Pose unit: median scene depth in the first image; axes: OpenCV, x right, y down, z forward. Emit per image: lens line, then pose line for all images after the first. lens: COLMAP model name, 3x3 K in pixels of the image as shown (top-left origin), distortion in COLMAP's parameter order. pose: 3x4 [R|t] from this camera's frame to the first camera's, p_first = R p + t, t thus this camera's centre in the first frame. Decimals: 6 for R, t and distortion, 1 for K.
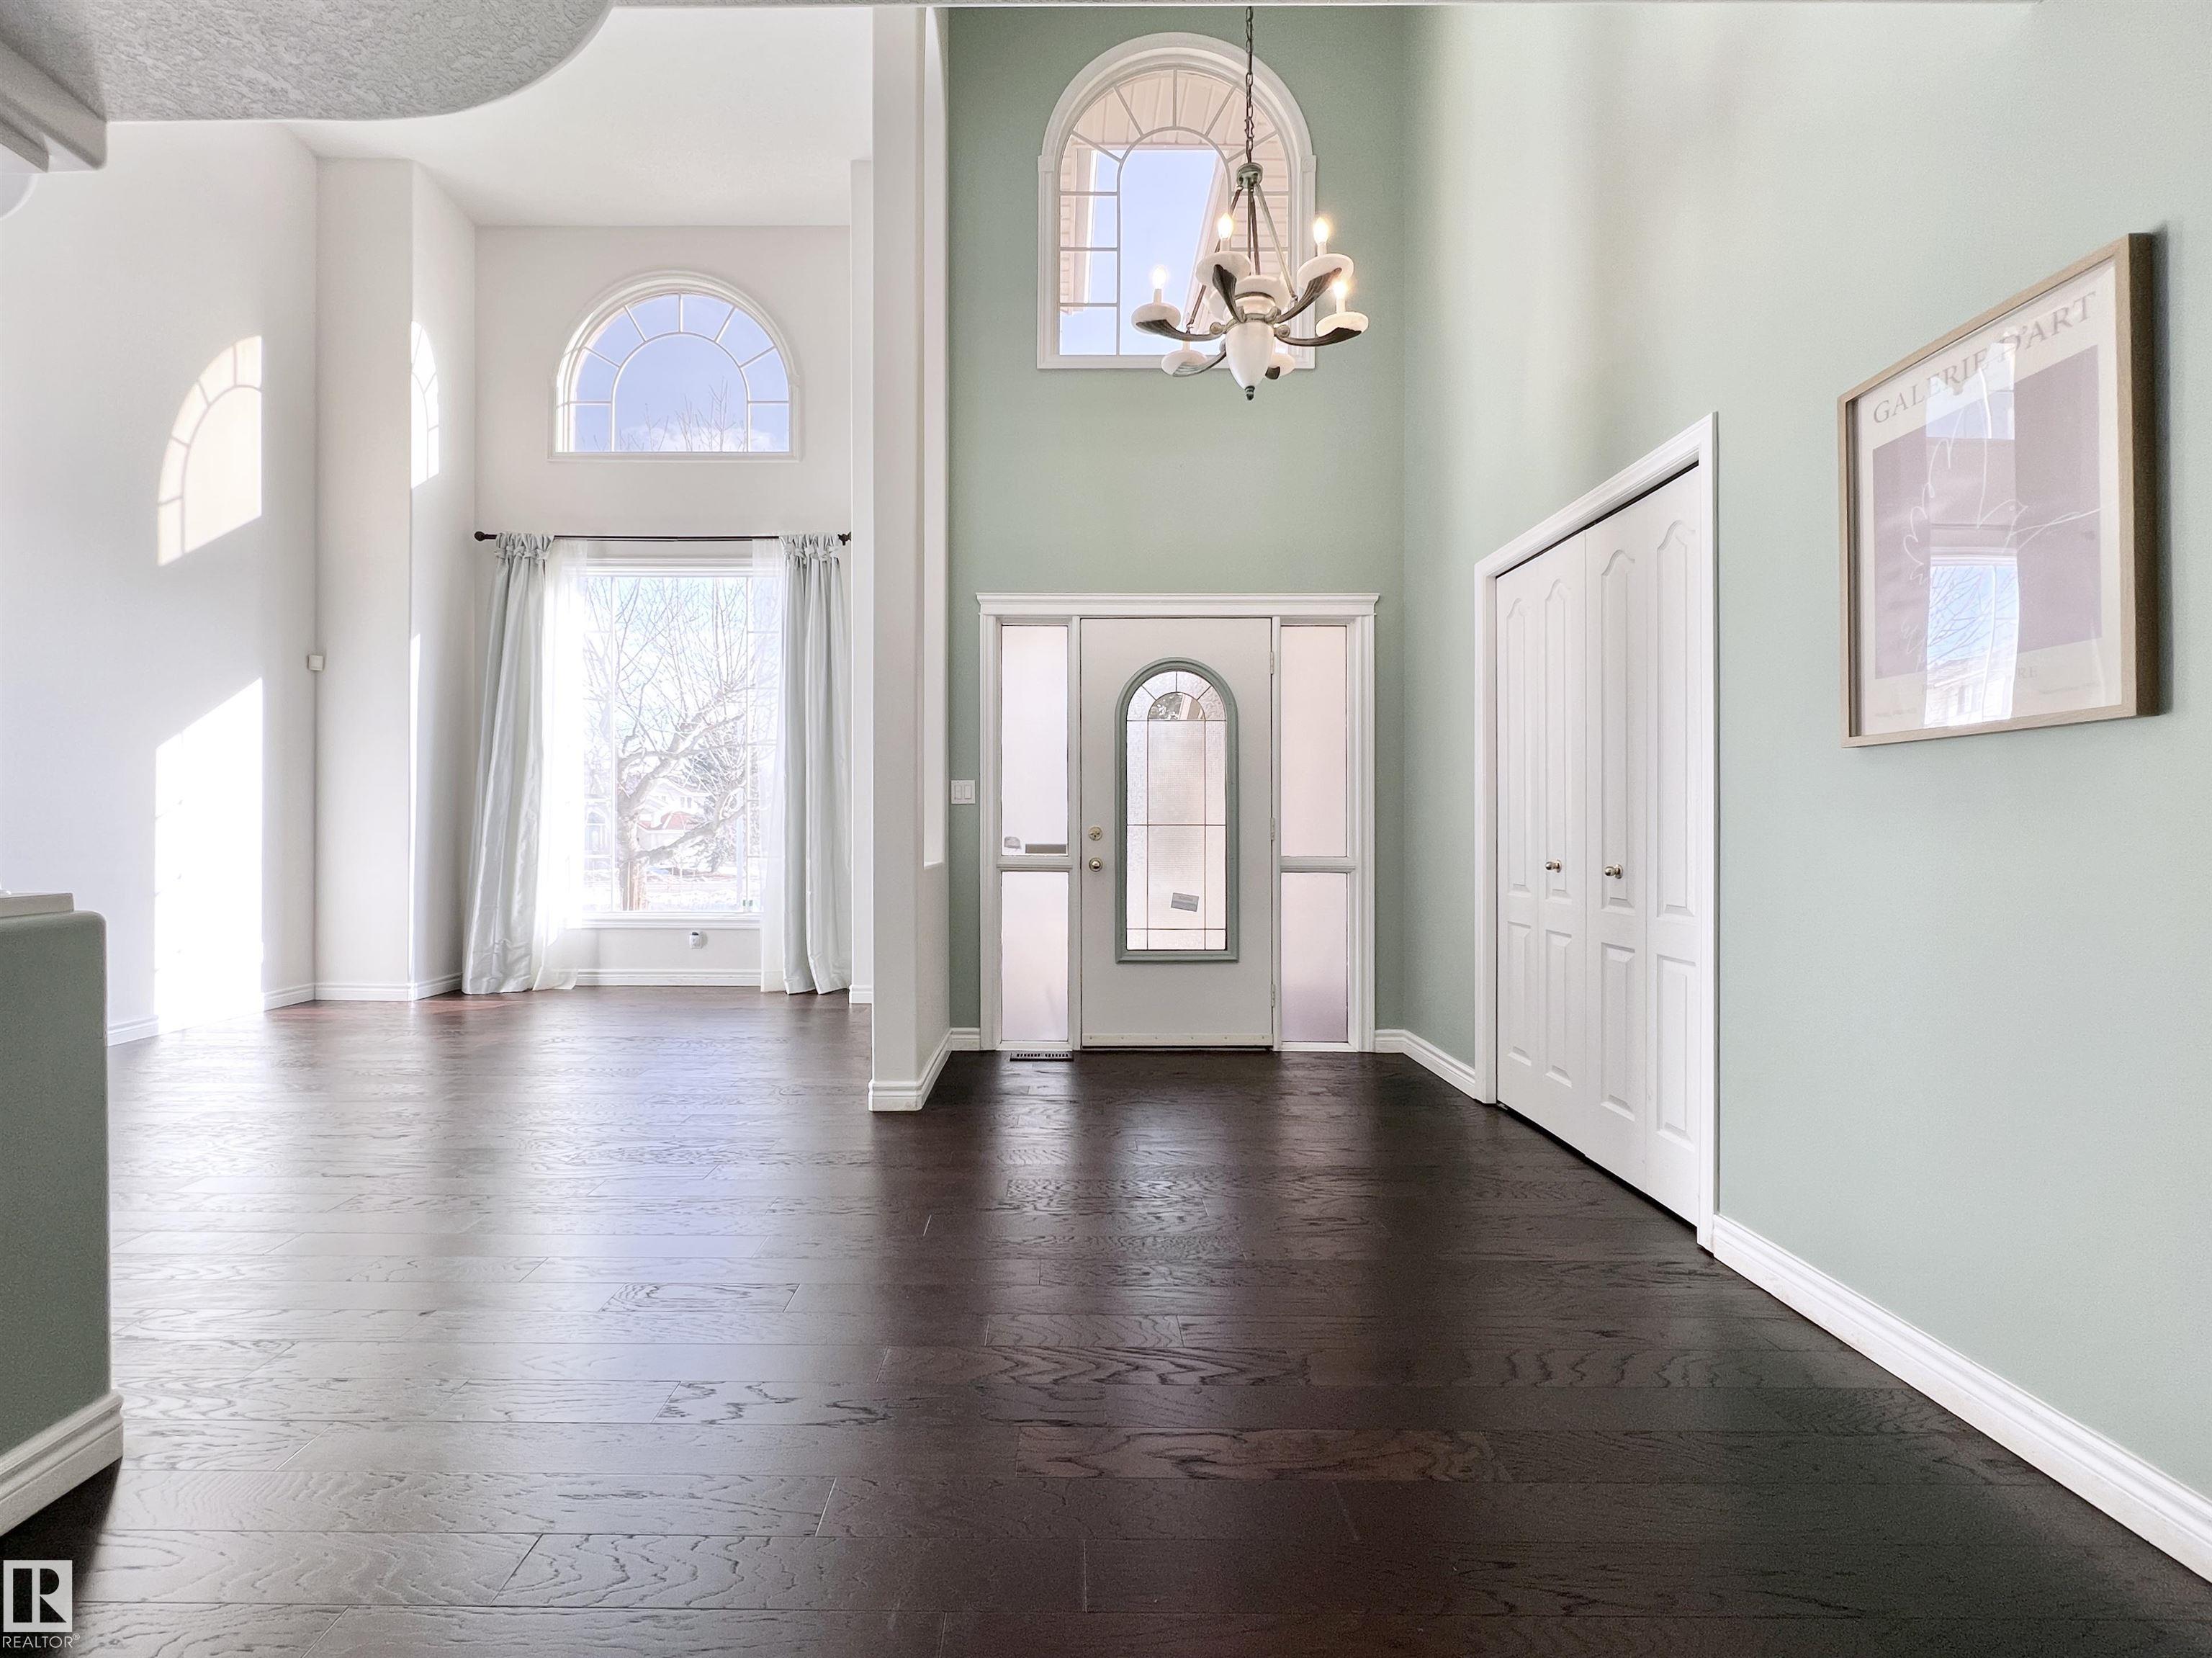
lens RADIAL K [[926.3, 0, 1058.6], [0, 926.3, 826.0], [0, 0, 1]] dist [-0.000942, 0.003357]
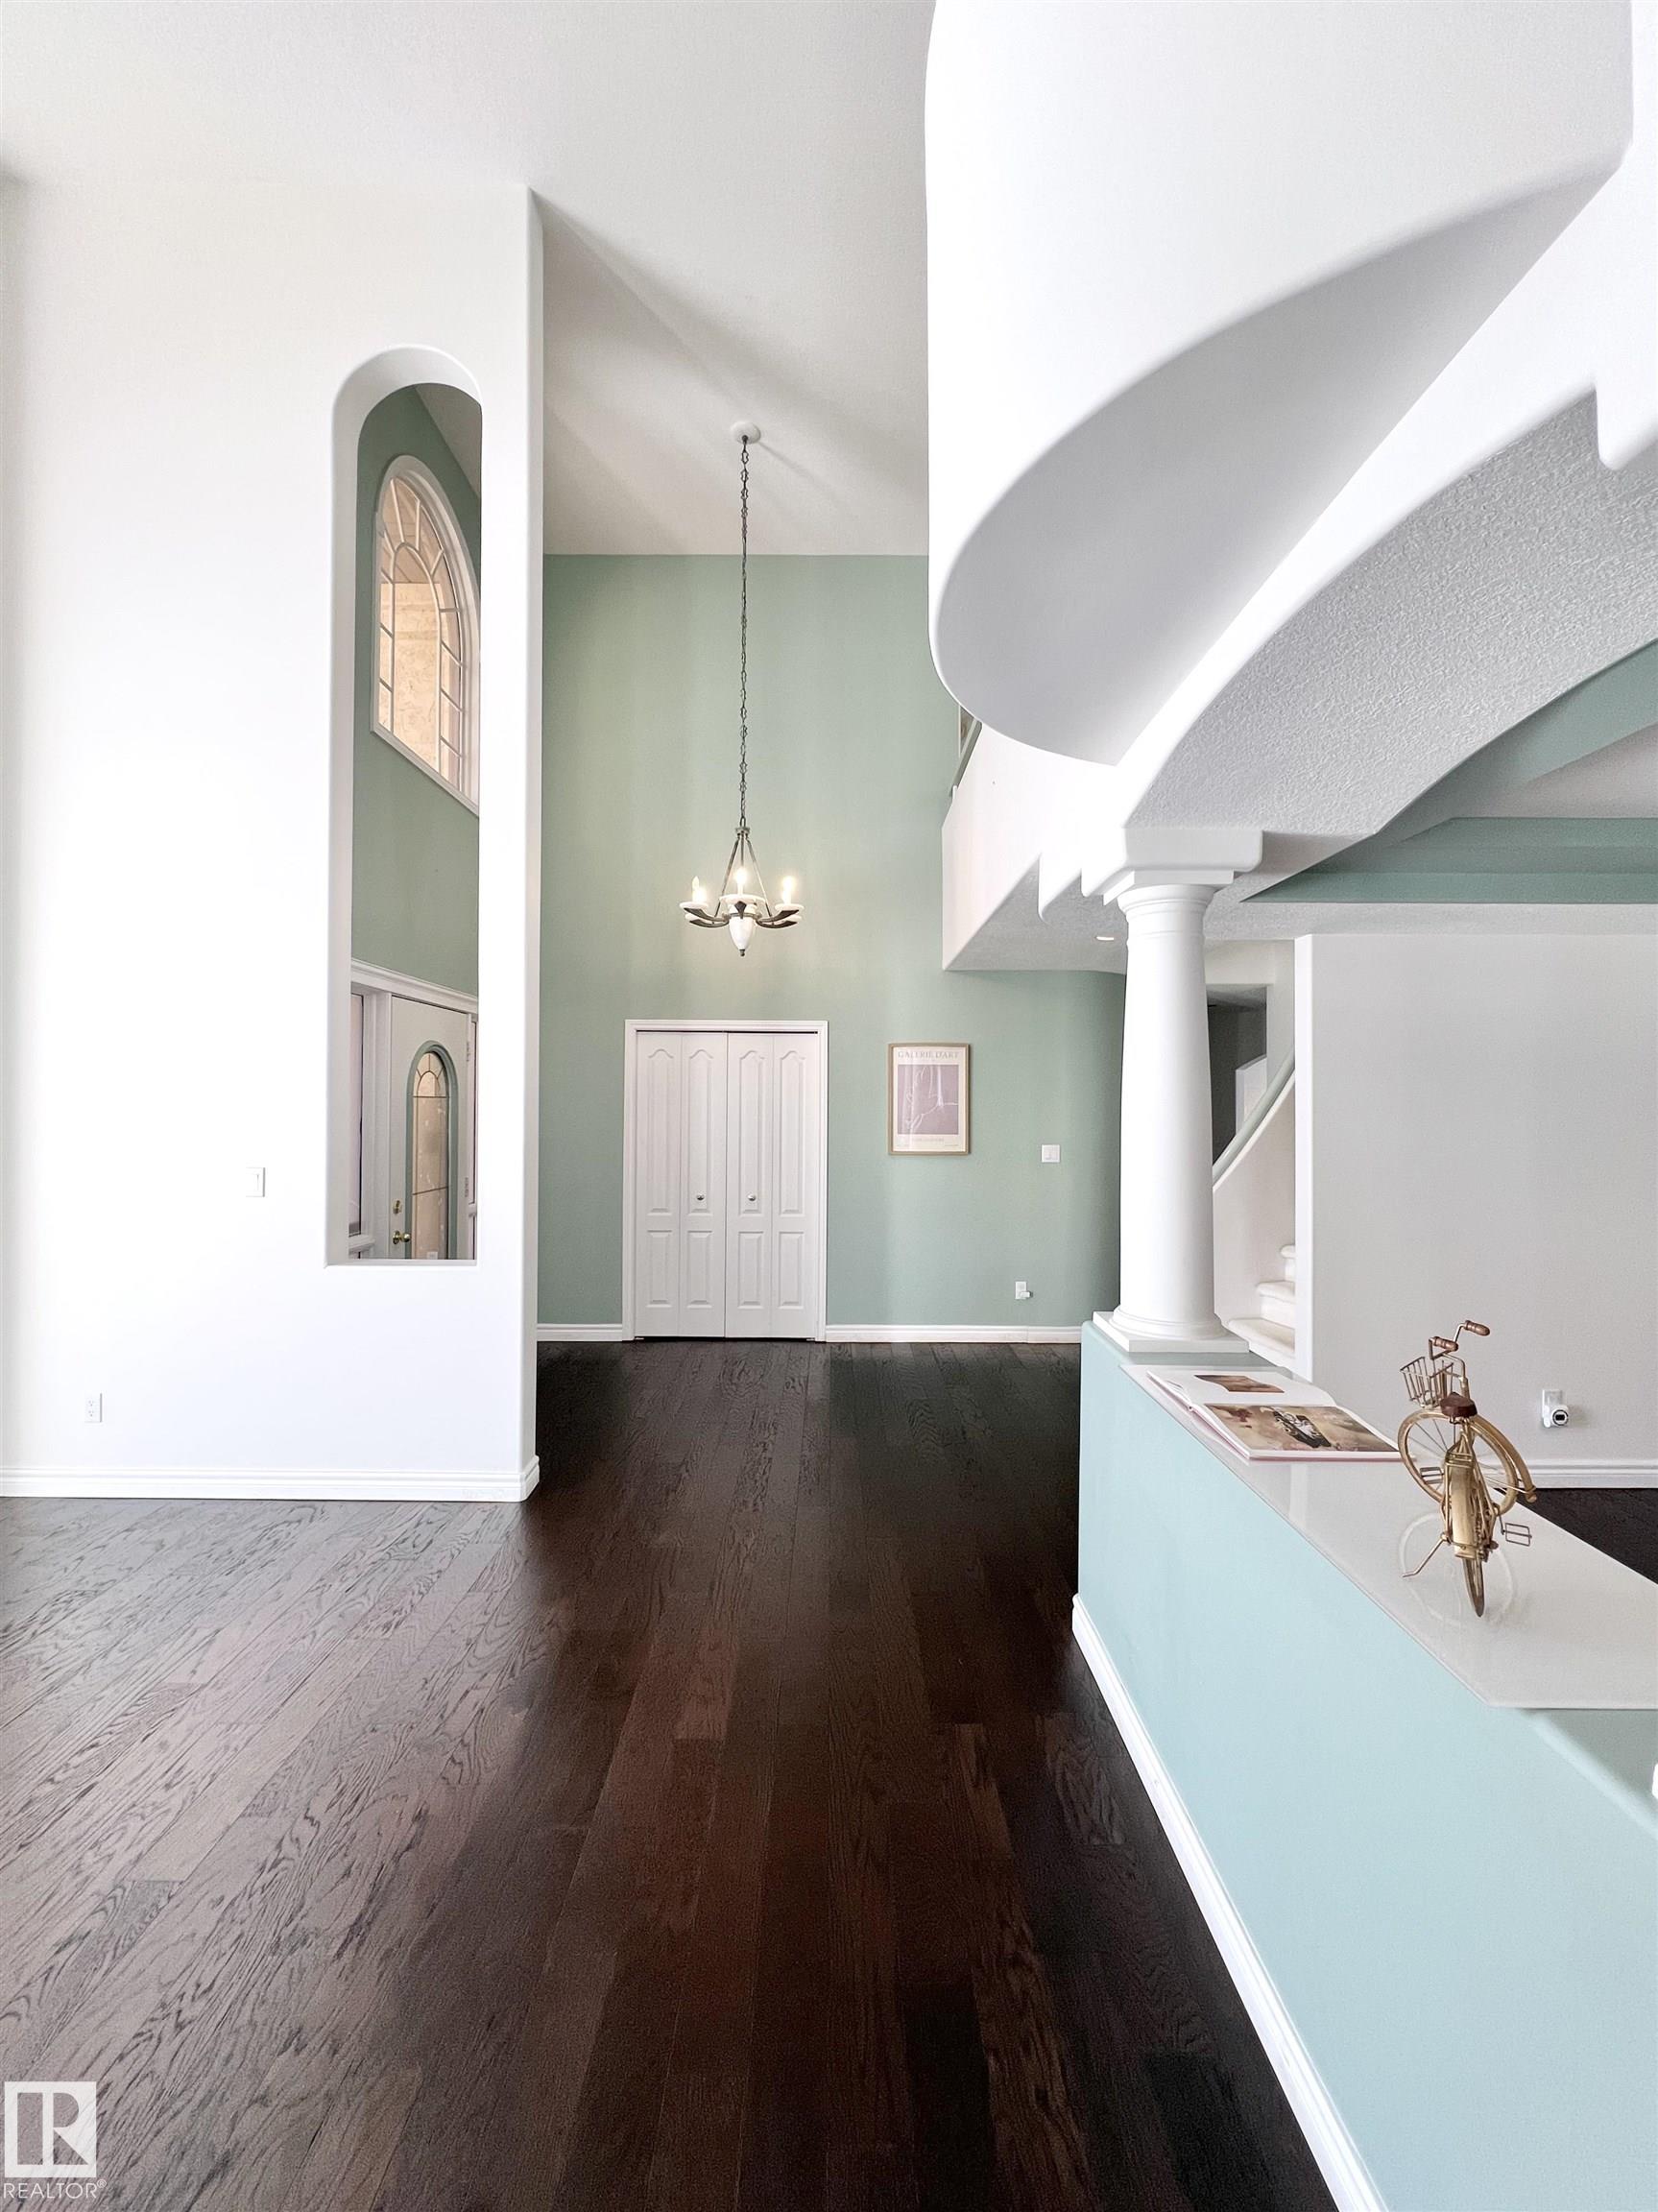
lens RADIAL K [[892.3, 0, 837.3], [0, 892.3, 1094.6], [0, 0, 1]] dist [-0.001745, 0.000028]
pose [[-0.014876, 0.010266, 0.999837, -0.714758], [-0.008558, 0.999909, -0.010394, -0.082433], [-0.999853, -0.008712, -0.014786, 0.396283]]
